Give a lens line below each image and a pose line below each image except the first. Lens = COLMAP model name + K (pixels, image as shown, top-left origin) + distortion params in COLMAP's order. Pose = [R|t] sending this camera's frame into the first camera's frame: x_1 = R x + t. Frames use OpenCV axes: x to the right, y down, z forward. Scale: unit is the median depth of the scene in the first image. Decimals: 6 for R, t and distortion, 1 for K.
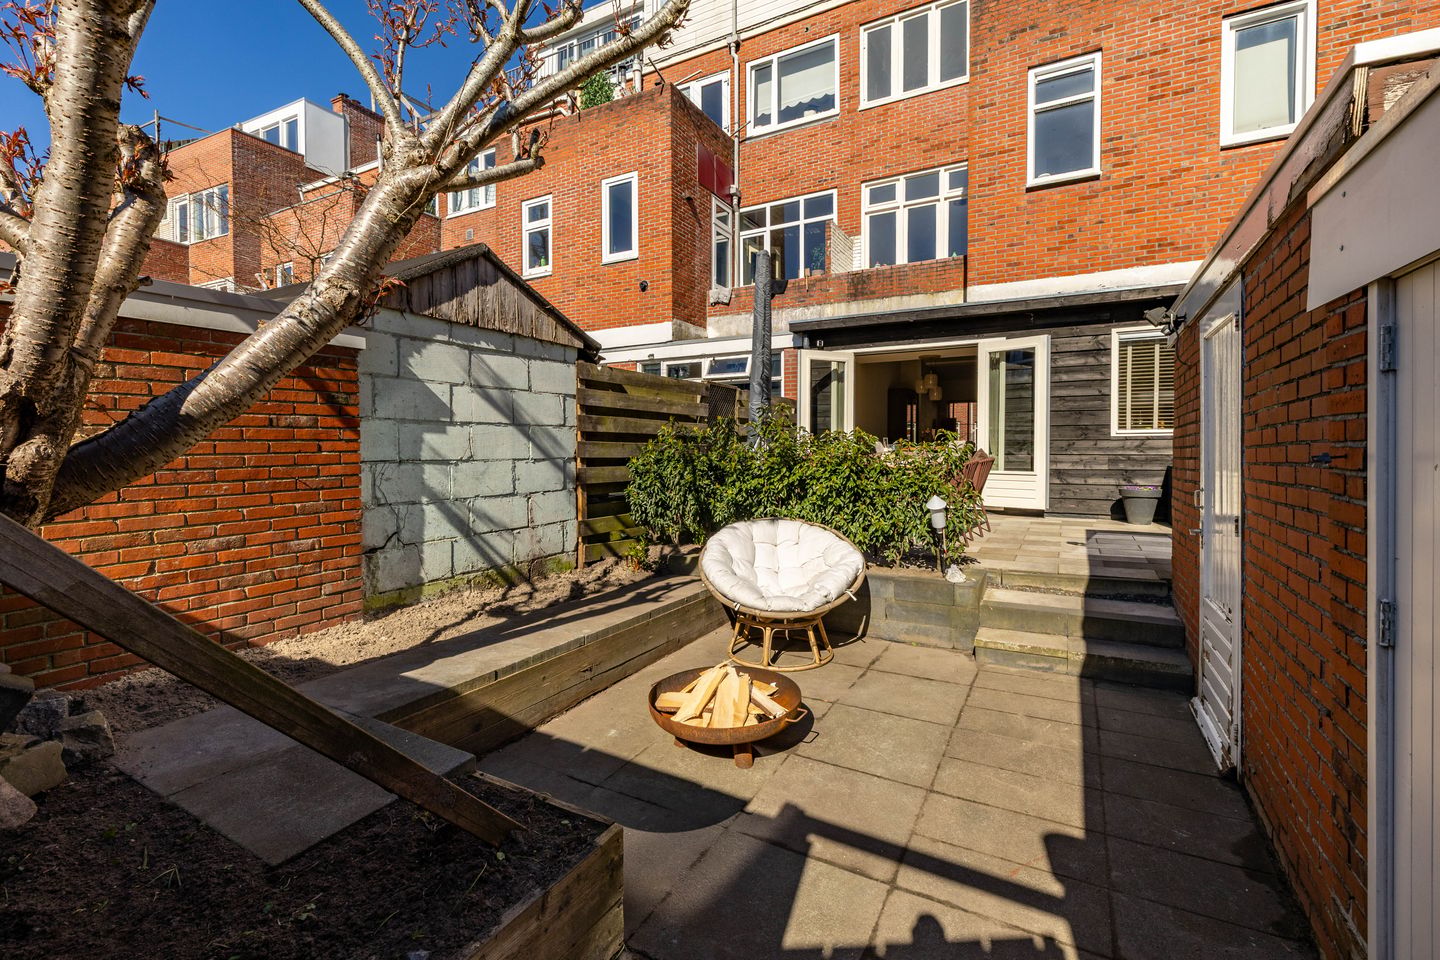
lens RADIAL K [[621.1, 0, 715.3], [0, 621.1, 453.5], [0, 0, 1]] dist [0.001732, 0.000173]
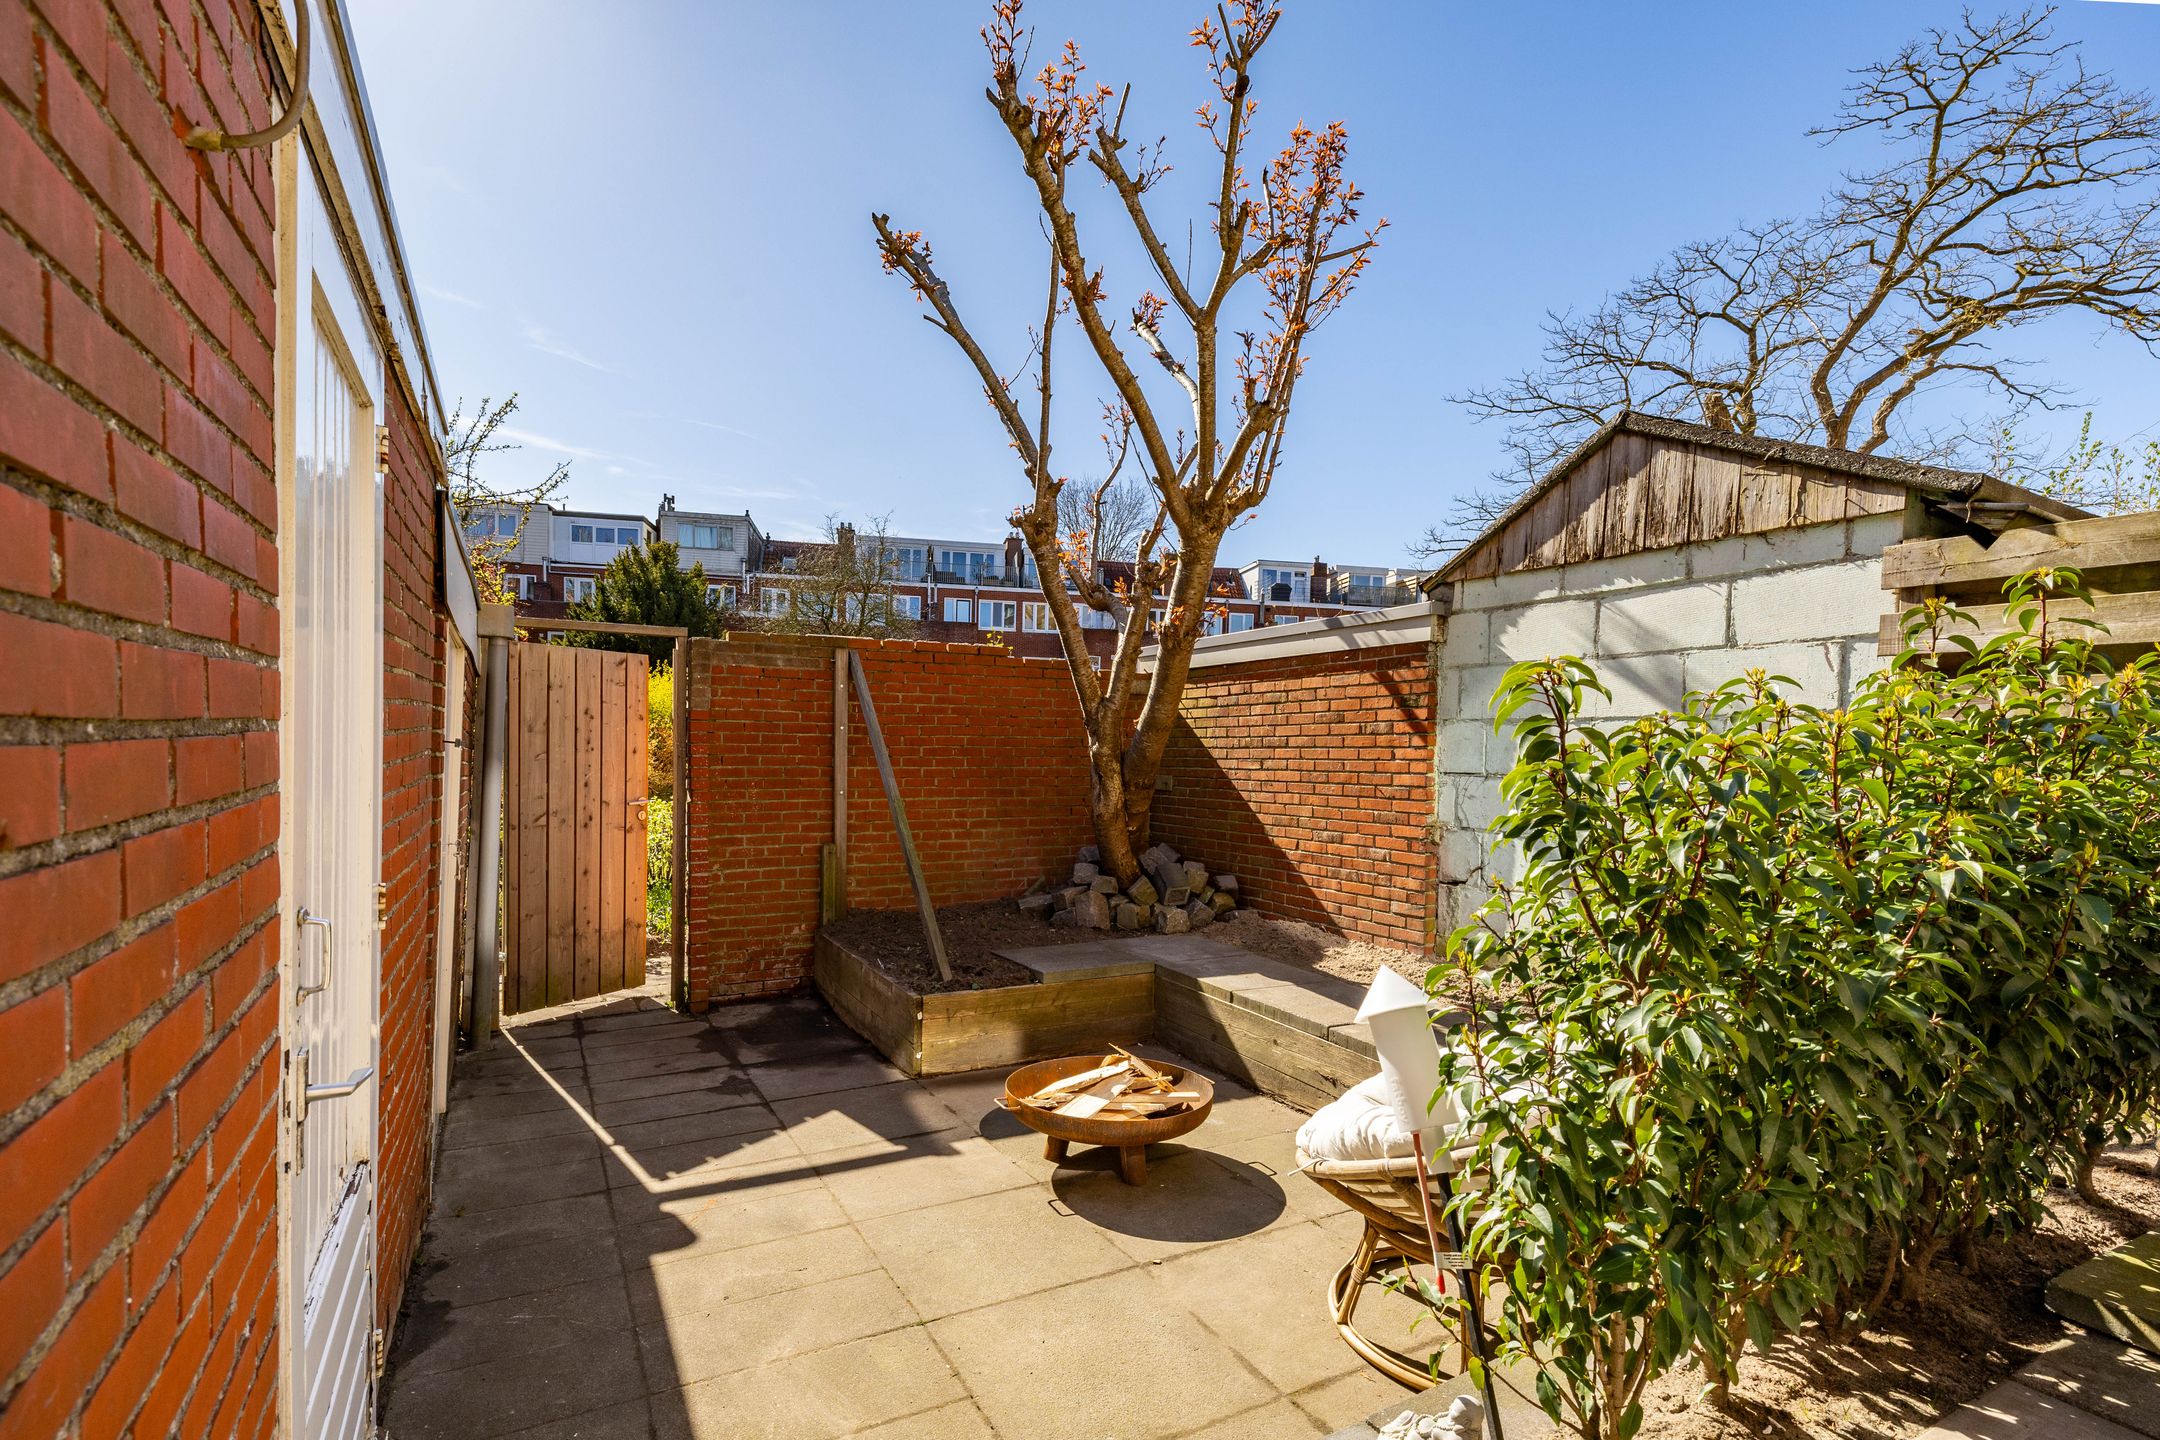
lens RADIAL K [[1006.8, 0, 1075.2], [0, 1006.8, 777.5], [0, 0, 1]] dist [0.032884, -0.015662]
pose [[-0.525340, 0.014465, -0.850769, 0.759450], [-0.029428, 0.998949, 0.035155, -0.012410], [0.850383, 0.043505, -0.524362, 1.147317]]
